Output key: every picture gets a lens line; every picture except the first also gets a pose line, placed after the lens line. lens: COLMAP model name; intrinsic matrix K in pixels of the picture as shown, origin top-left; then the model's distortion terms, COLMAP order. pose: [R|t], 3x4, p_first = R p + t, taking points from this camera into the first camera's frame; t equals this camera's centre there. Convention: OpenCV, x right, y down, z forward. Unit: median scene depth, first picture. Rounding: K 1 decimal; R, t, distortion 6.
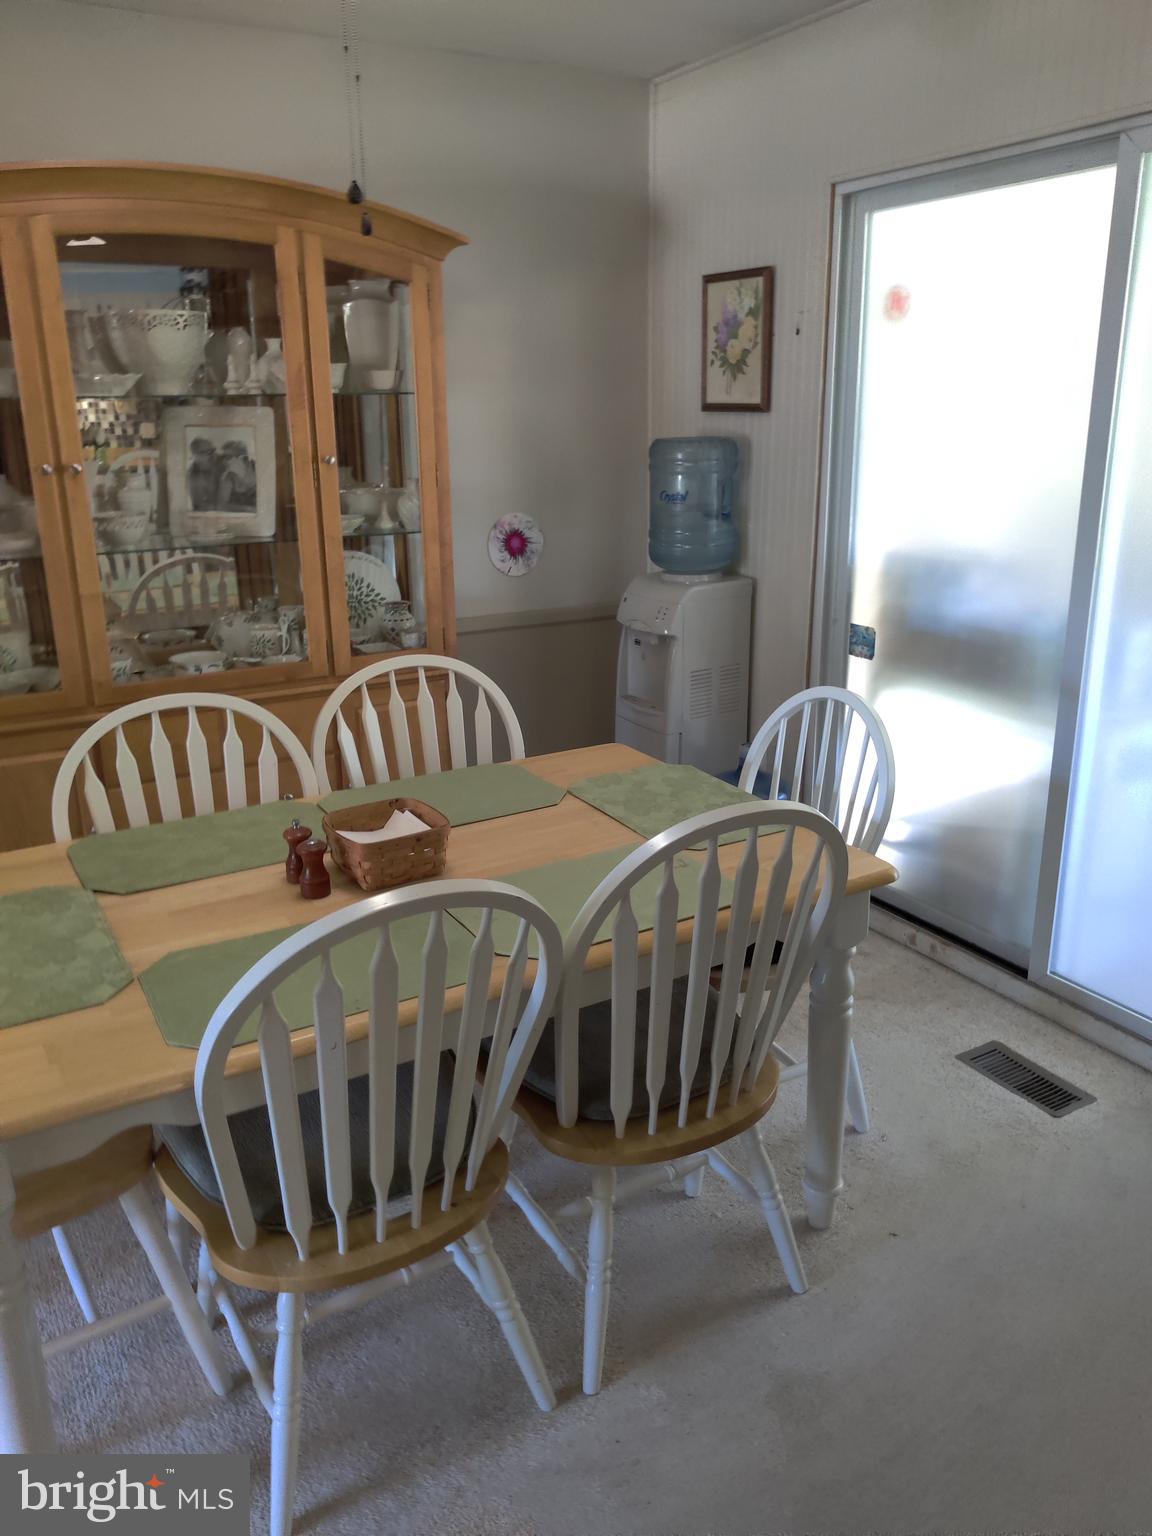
lens RADIAL K [[1191.0, 0, 575.7], [0, 1191.0, 764.8], [0, 0, 1]] dist [-0.005397, -0.001429]
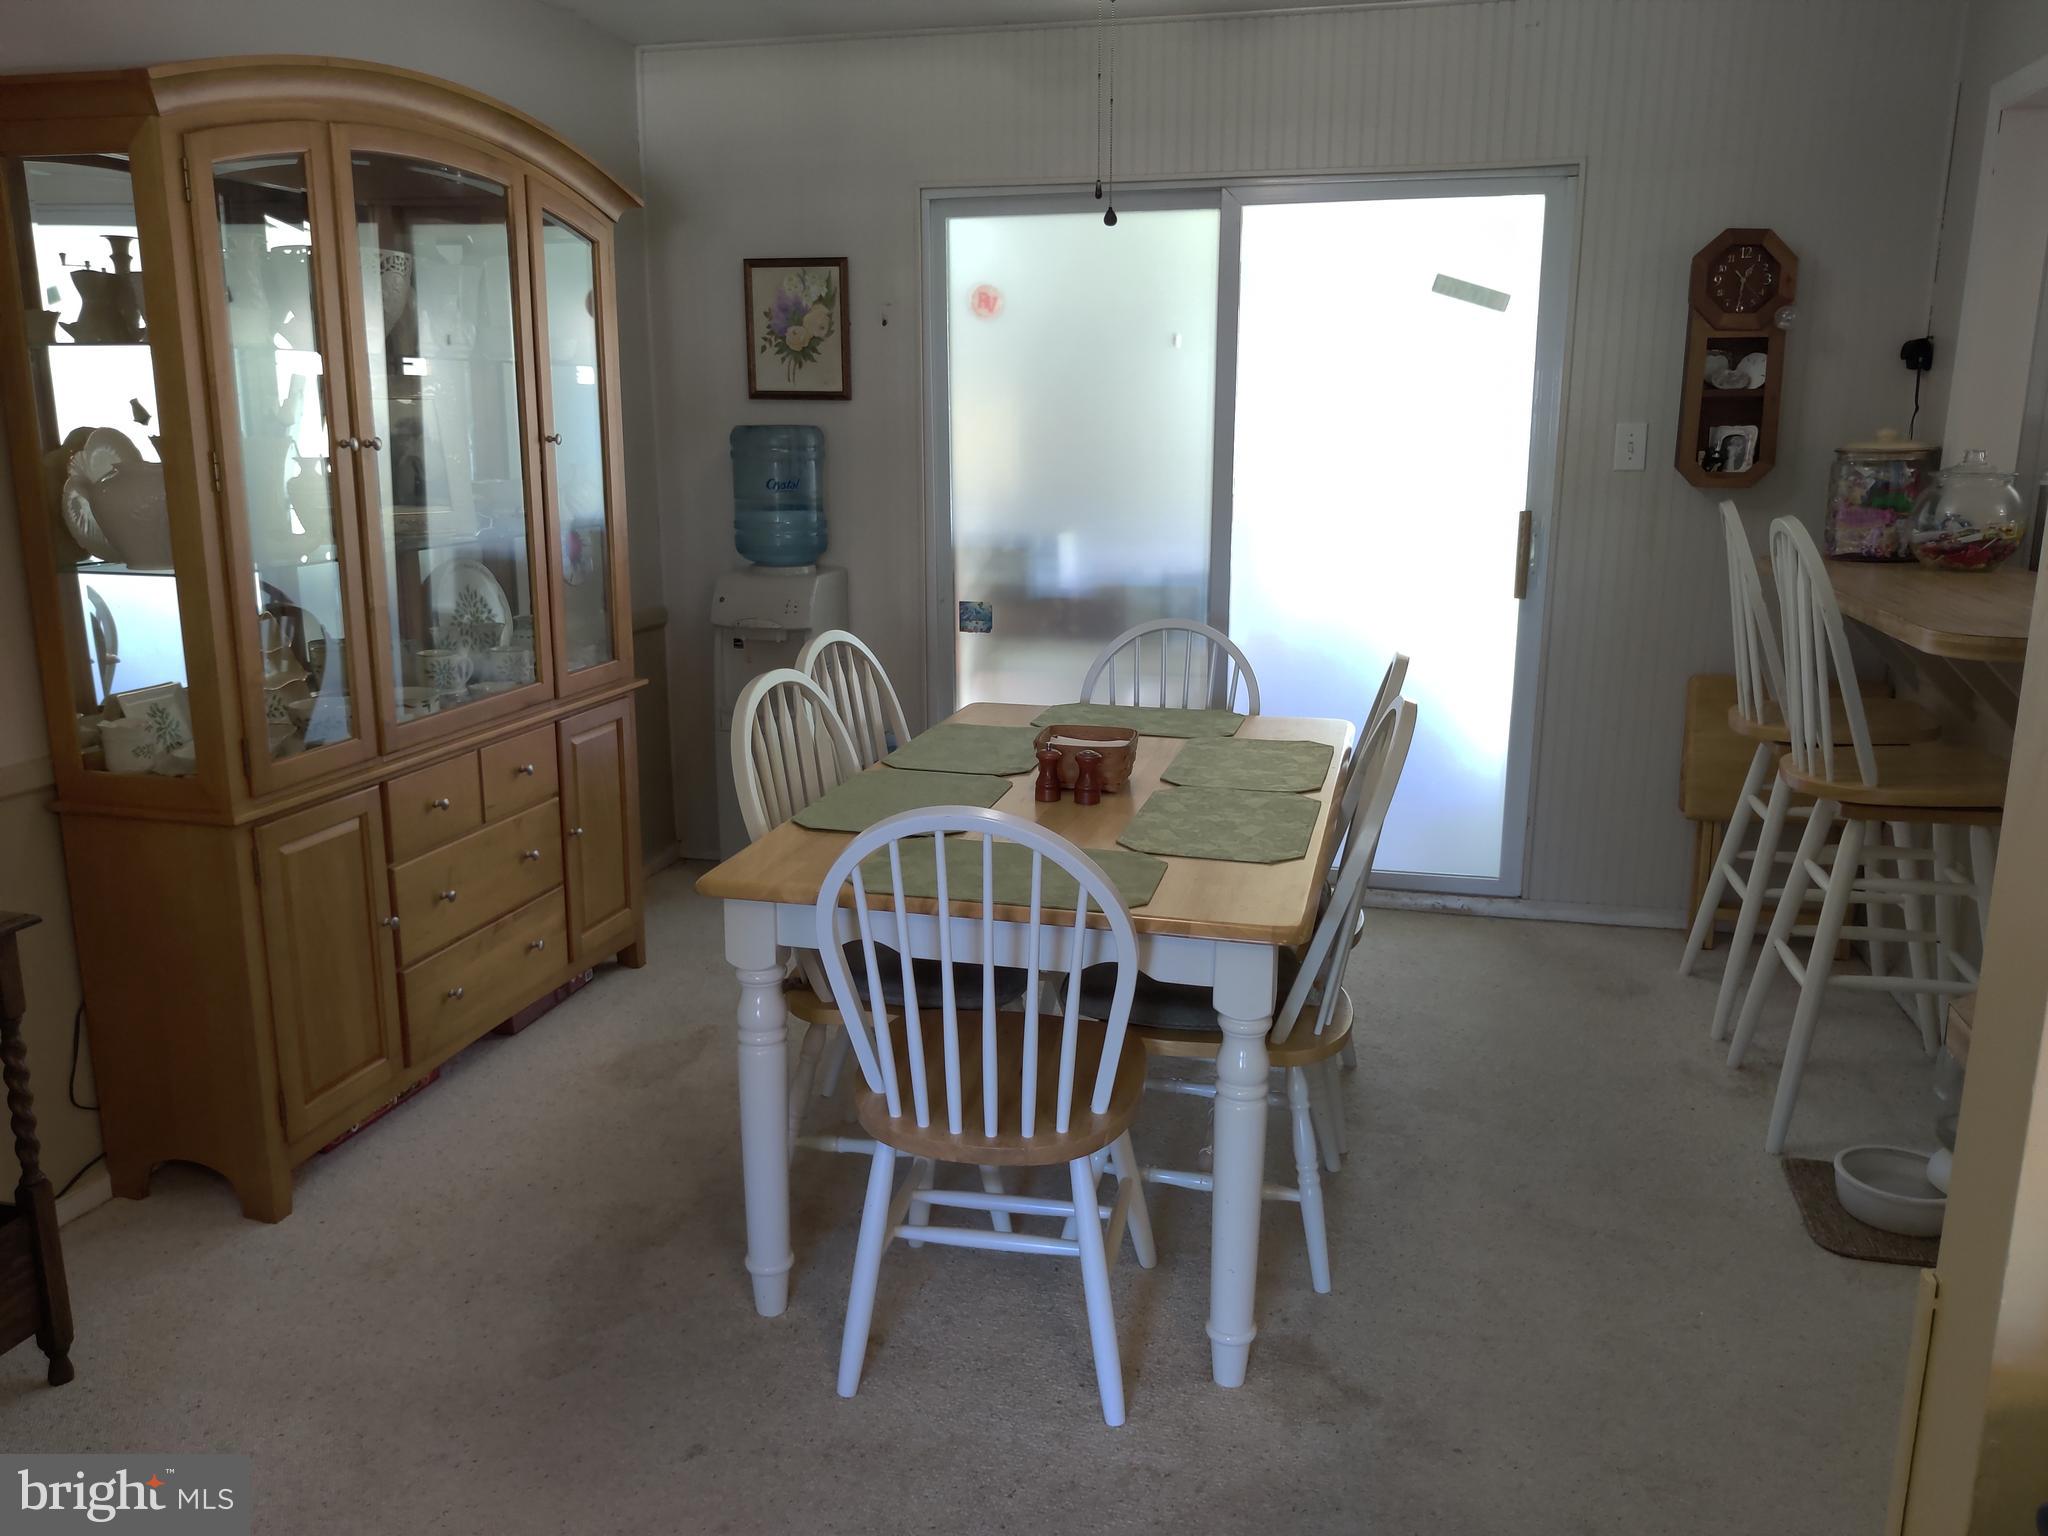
lens RADIAL K [[1588.0, 0, 1026.6], [0, 1588.0, 770.7], [0, 0, 1]] dist [-0.005397, -0.001429]
pose [[0.718648, -0.137297, 0.681685, -0.680063], [0.191722, 0.981439, -0.004447, 0.042606], [-0.668422, 0.133889, 0.731632, -0.029248]]
